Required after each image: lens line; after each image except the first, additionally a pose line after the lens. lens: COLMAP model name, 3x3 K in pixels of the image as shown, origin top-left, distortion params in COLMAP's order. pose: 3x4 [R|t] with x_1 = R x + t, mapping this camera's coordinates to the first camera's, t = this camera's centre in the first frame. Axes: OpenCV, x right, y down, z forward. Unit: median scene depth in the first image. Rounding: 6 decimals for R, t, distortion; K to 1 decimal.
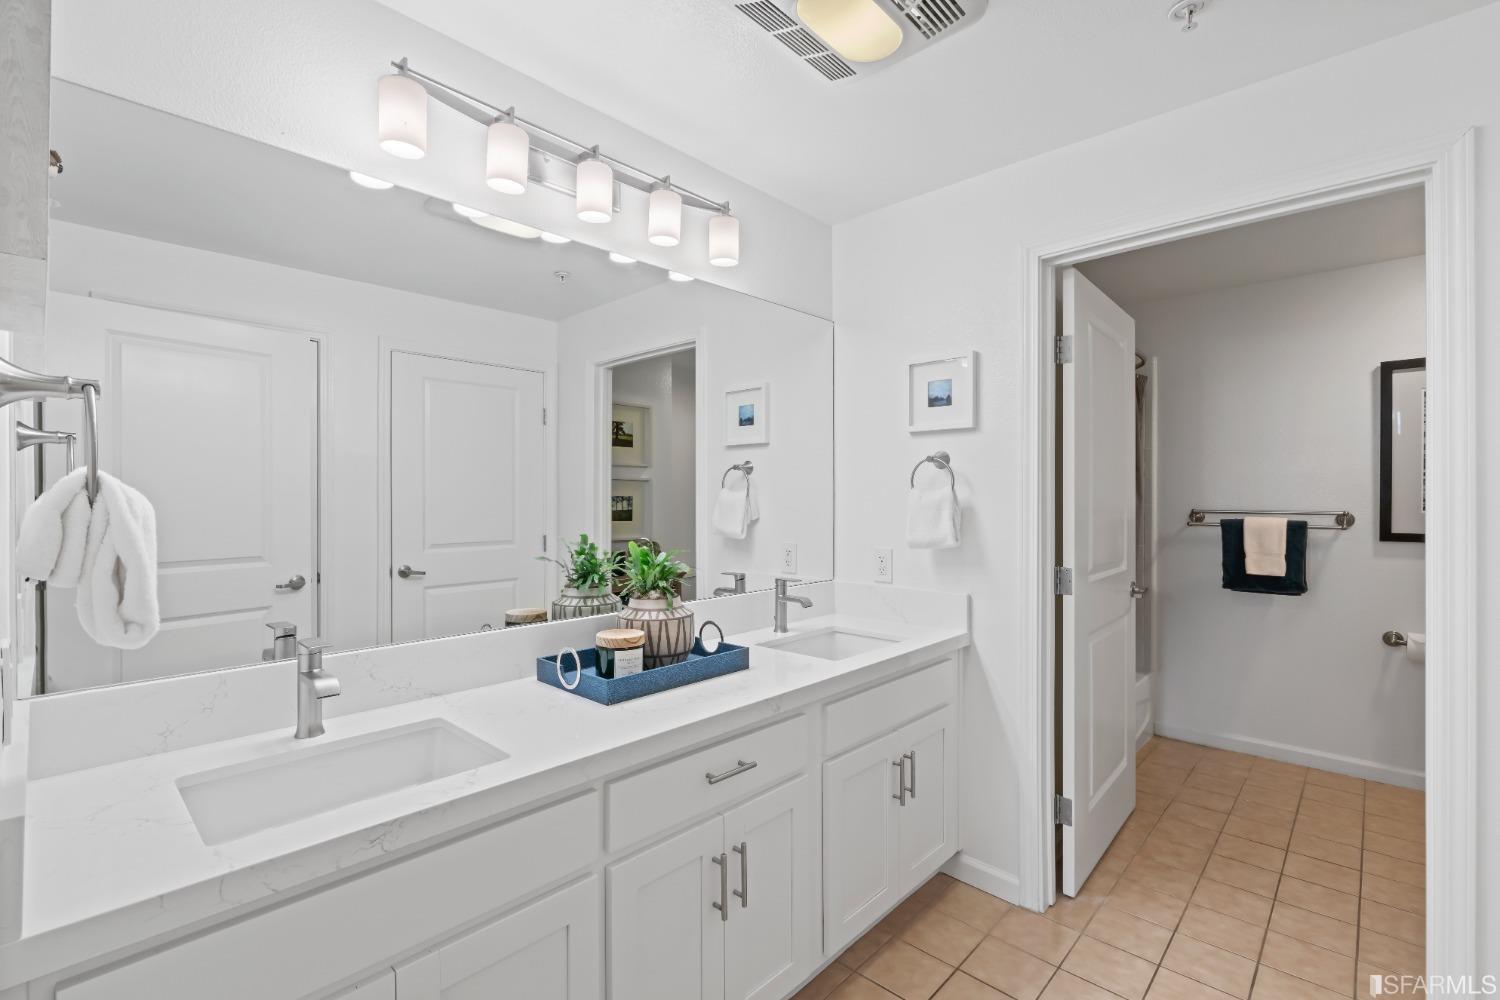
lens RADIAL K [[684.1, 0, 741.2], [0, 684.1, 507.7], [0, 0, 1]] dist [-0.009890, 0.004285]
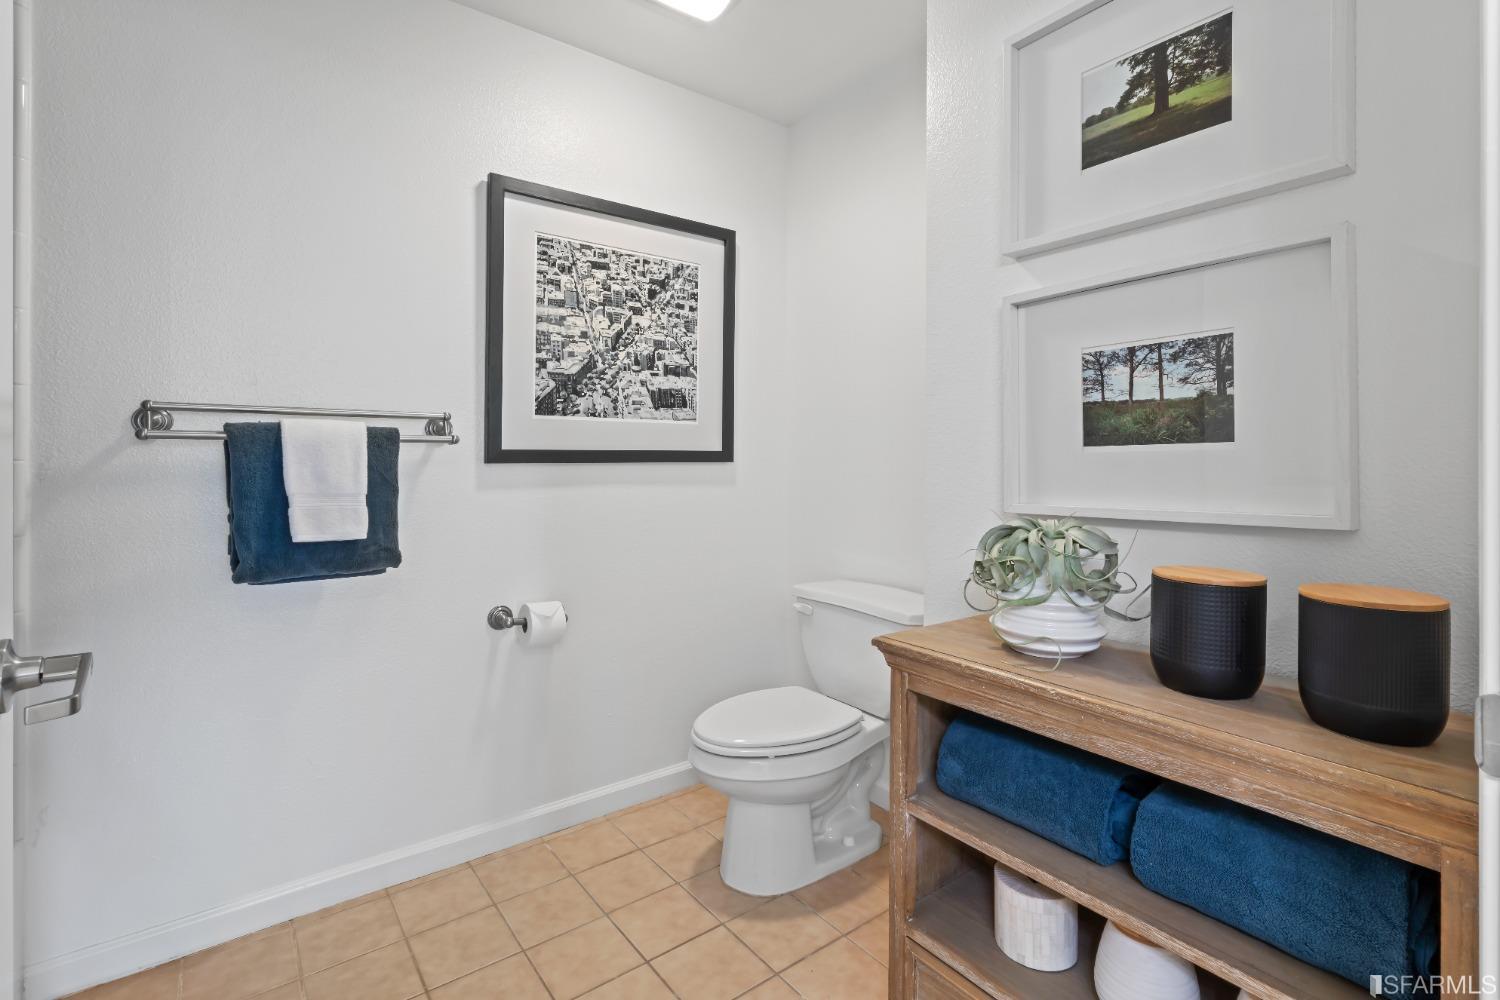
lens RADIAL K [[684.1, 0, 737.1], [0, 684.1, 448.3], [0, 0, 1]] dist [-0.009890, 0.004285]
pose [[0.143947, 0.000704, 0.989585, 0.341062], [-0.002904, 0.999996, -0.000289, 0.033909], [-0.989581, -0.002832, 0.143948, 0.650646]]
